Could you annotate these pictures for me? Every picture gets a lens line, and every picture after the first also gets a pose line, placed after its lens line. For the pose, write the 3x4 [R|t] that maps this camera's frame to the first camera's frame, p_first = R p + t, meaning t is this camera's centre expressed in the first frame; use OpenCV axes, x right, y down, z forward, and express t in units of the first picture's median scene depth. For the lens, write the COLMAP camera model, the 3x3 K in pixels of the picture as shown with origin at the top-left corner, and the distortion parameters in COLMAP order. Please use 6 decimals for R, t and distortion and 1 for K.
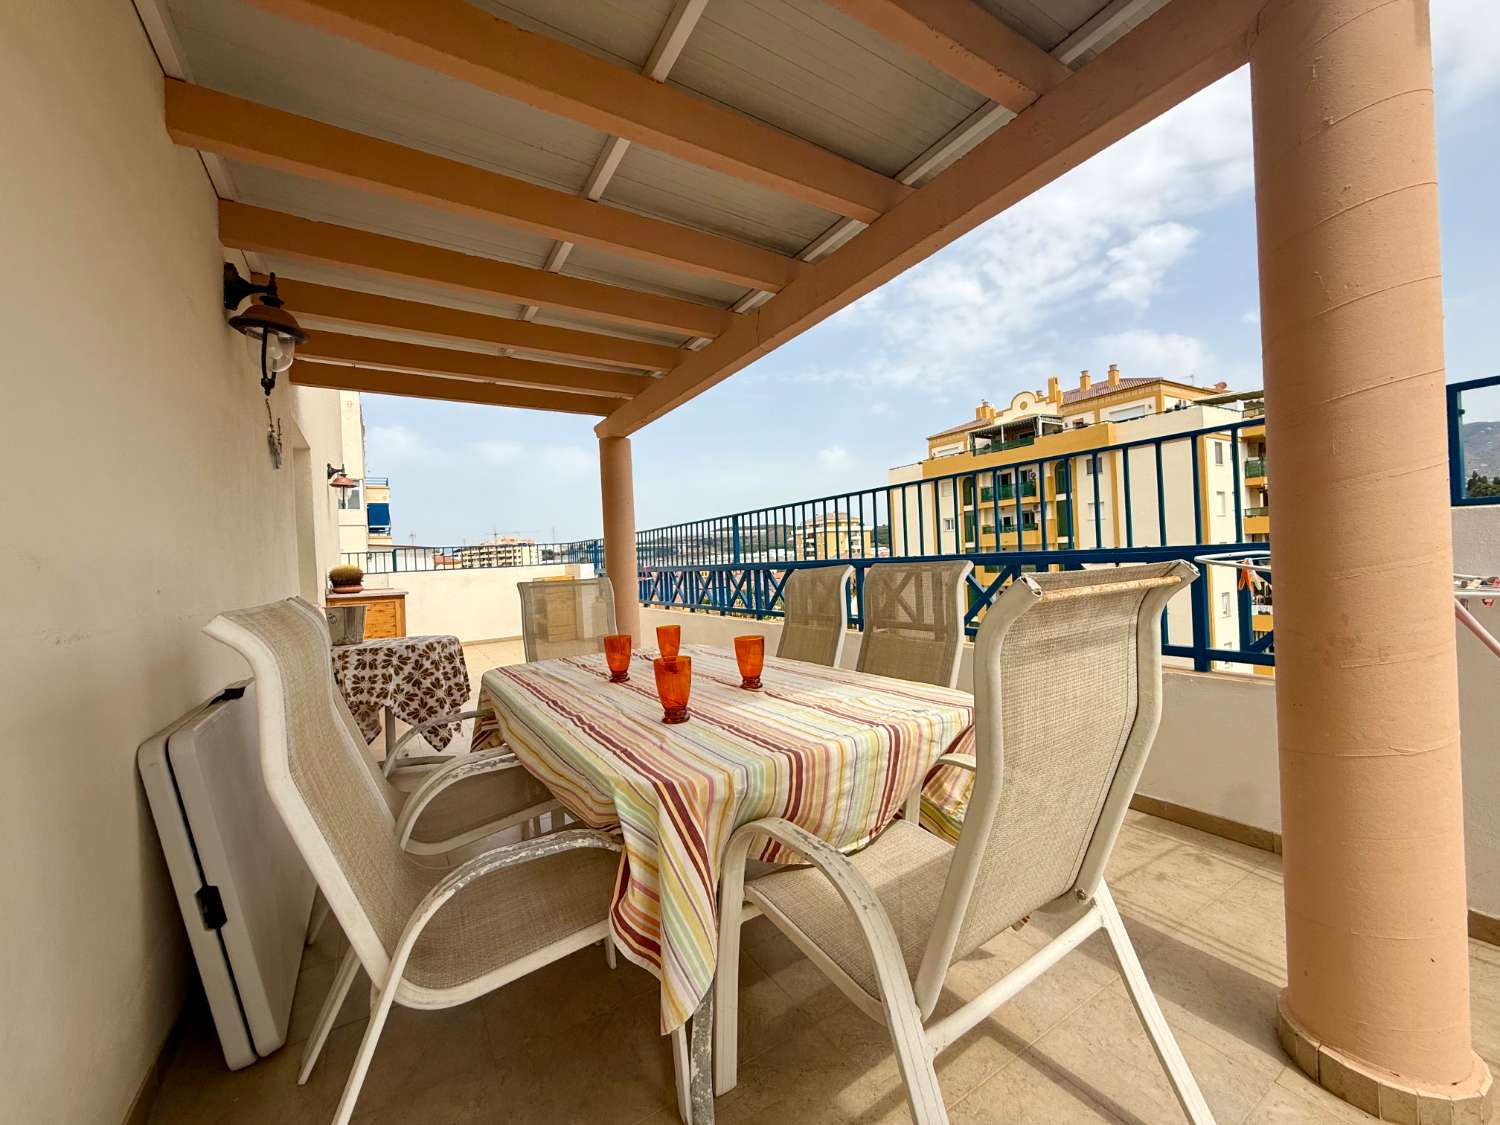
lens RADIAL K [[604.0, 0, 750.0], [0, 604.0, 562.5], [0, 0, 1]] dist [-0.000980, -0.000329]
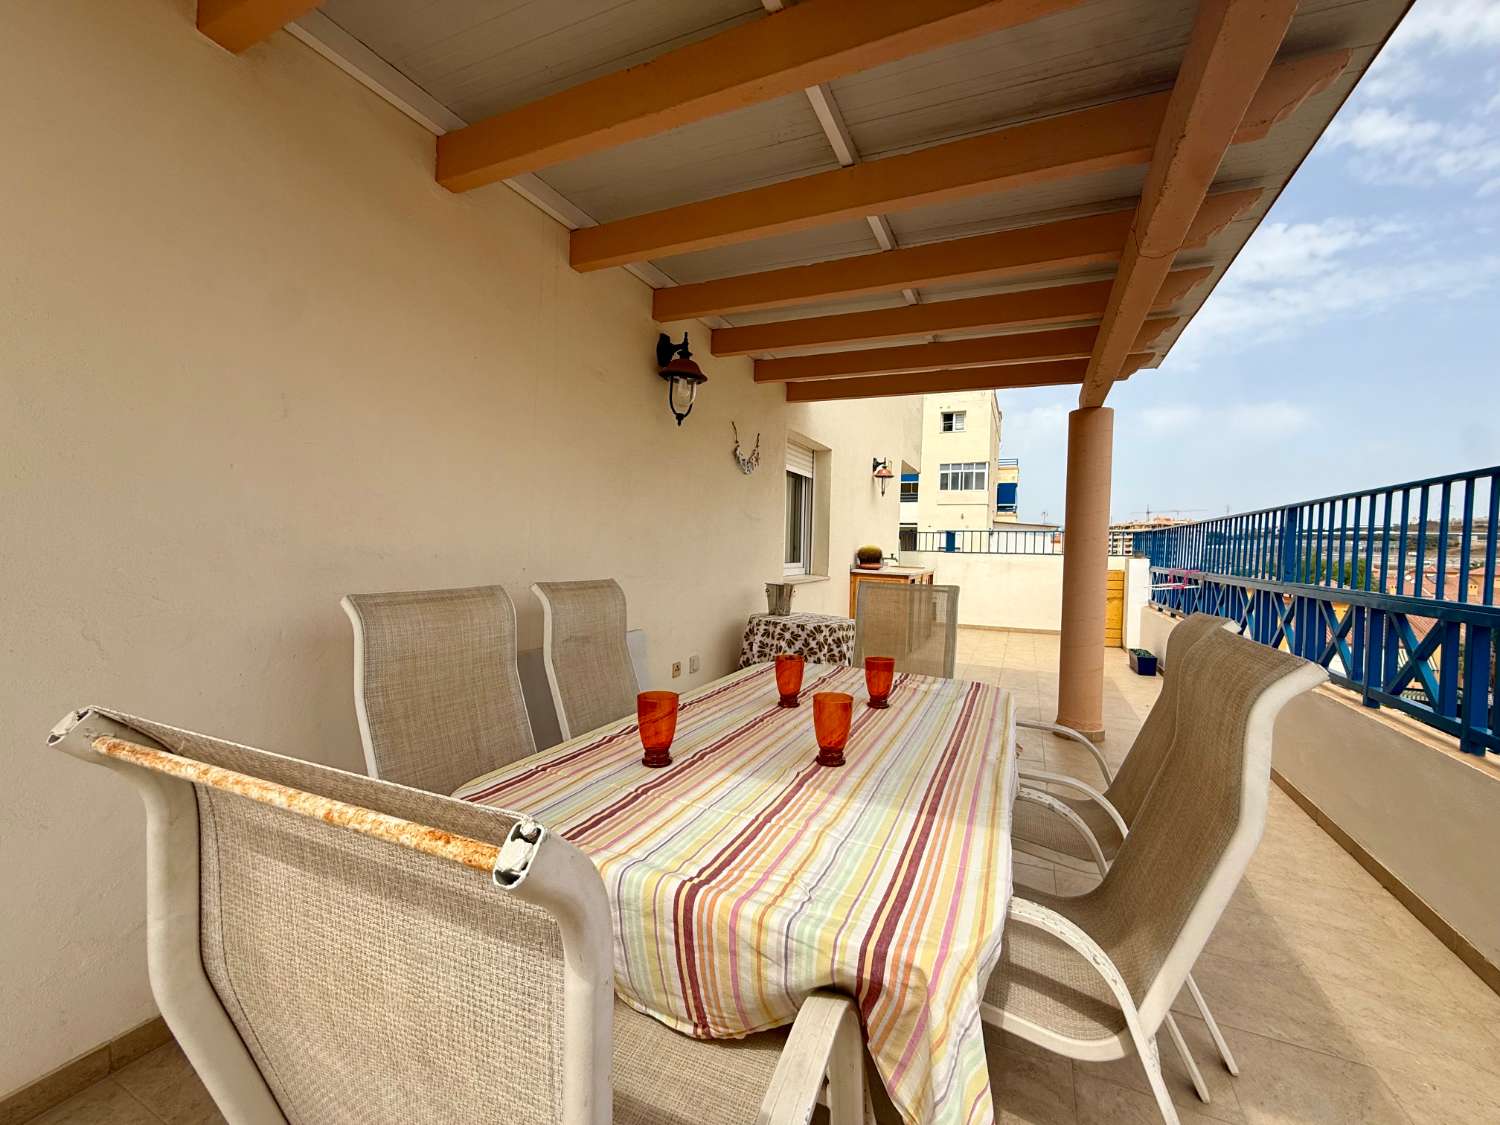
lens RADIAL K [[604.0, 0, 750.0], [0, 604.0, 562.5], [0, 0, 1]] dist [-0.000980, -0.000329]
pose [[0.541649, 0.088891, -0.835891, 0.329557], [-0.056003, 0.996000, 0.069628, -0.054281], [0.838737, 0.009099, 0.544461, 0.290585]]
